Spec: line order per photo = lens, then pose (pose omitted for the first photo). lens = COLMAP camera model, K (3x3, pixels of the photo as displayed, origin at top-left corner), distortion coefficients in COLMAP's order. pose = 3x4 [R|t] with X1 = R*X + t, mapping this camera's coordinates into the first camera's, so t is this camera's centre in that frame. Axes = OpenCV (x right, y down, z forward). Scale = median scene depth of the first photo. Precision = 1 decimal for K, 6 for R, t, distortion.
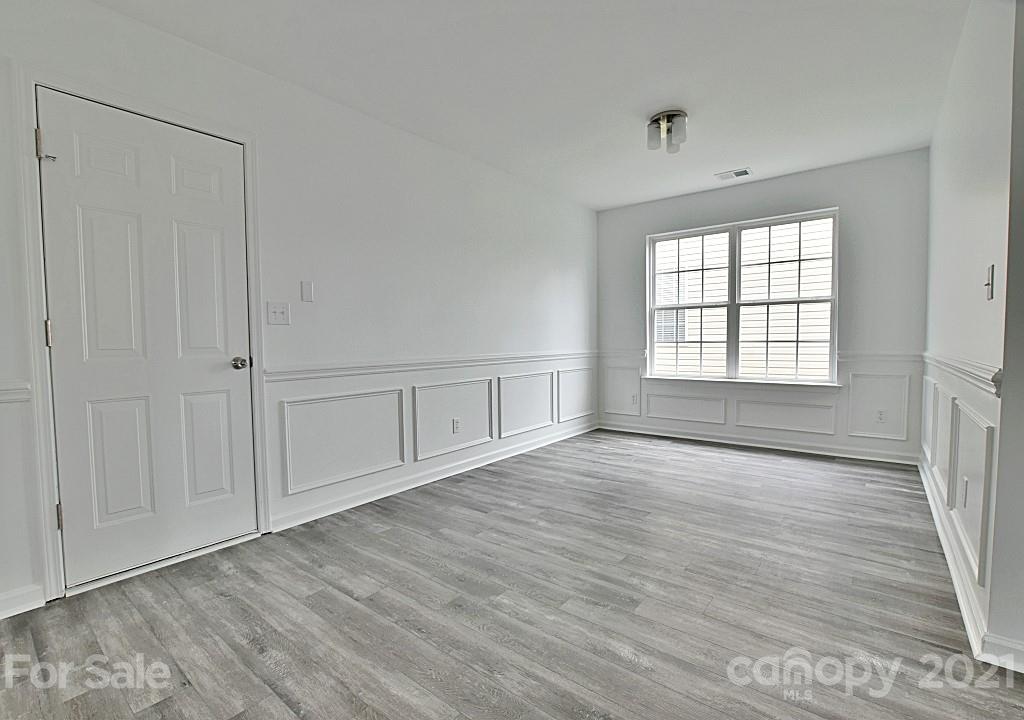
lens RADIAL K [[467.4, 0, 514.9], [0, 467.4, 363.1], [0, 0, 1]] dist [-0.032598, 0.005380]
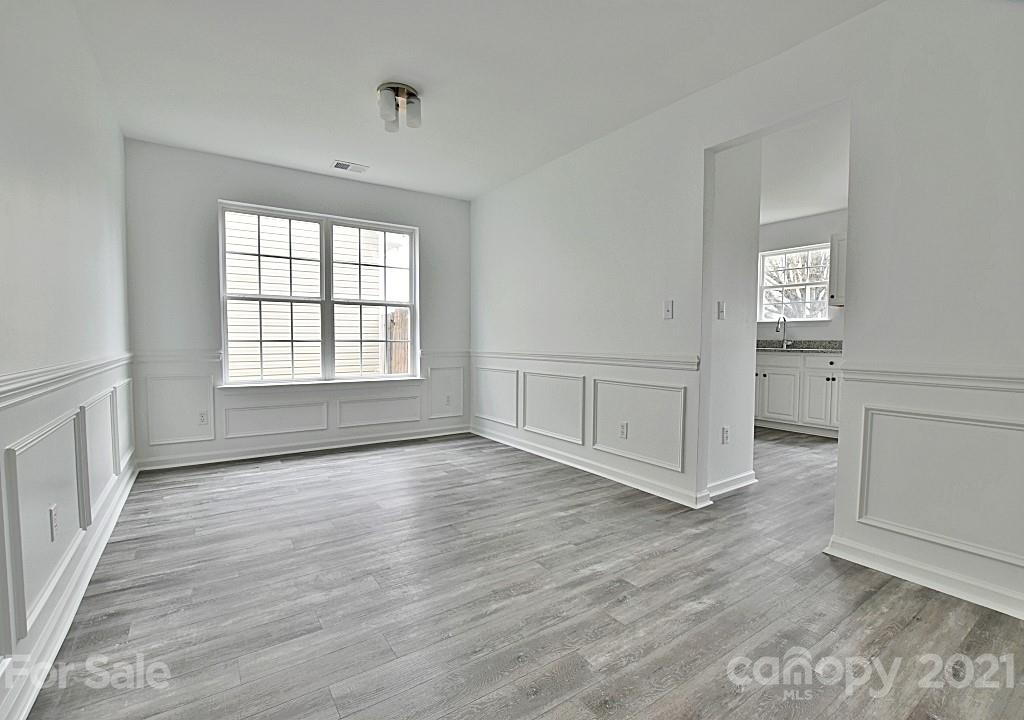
lens RADIAL K [[467.4, 0, 518.3], [0, 467.4, 360.7], [0, 0, 1]] dist [-0.032598, 0.005380]
pose [[0.288113, -0.029865, 0.957130, -0.345466], [0.036901, 0.999117, 0.020067, -0.010752], [-0.956885, 0.029538, 0.288961, 0.379660]]
